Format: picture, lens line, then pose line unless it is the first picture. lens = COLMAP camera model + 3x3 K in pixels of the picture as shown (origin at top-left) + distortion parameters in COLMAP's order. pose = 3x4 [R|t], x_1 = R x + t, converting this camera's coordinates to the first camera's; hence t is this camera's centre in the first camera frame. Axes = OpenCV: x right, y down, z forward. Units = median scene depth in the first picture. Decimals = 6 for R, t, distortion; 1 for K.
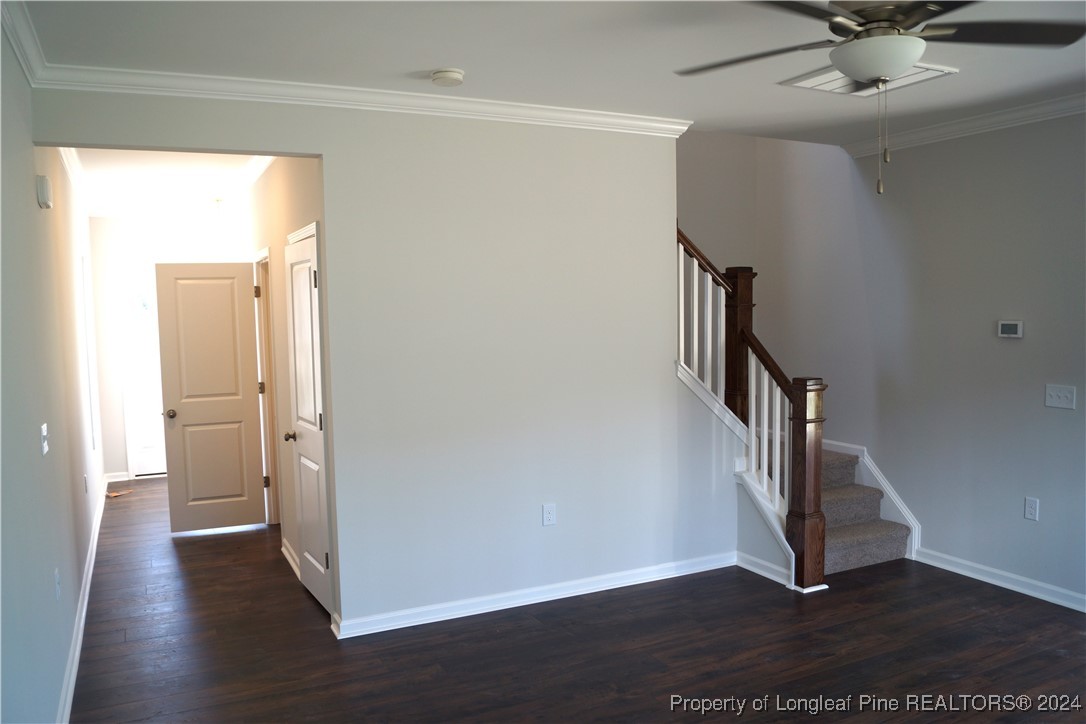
lens RADIAL K [[839.1, 0, 540.3], [0, 839.1, 377.9], [0, 0, 1]] dist [-0.087030, 0.015150]
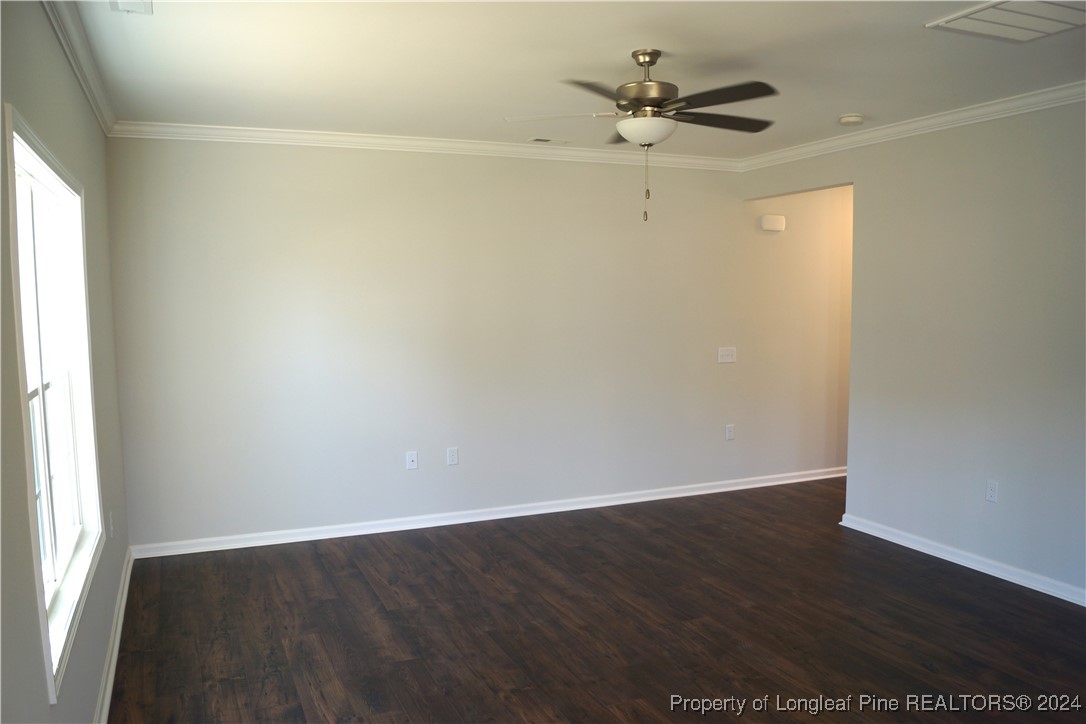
lens RADIAL K [[843.5, 0, 540.0], [0, 843.5, 377.1], [0, 0, 1]] dist [-0.083547, 0.010493]
pose [[-0.046608, 0.115148, -0.992254, 1.254325], [-0.076744, 0.989985, 0.118490, -0.068078], [0.995961, 0.081672, -0.037304, 0.564152]]
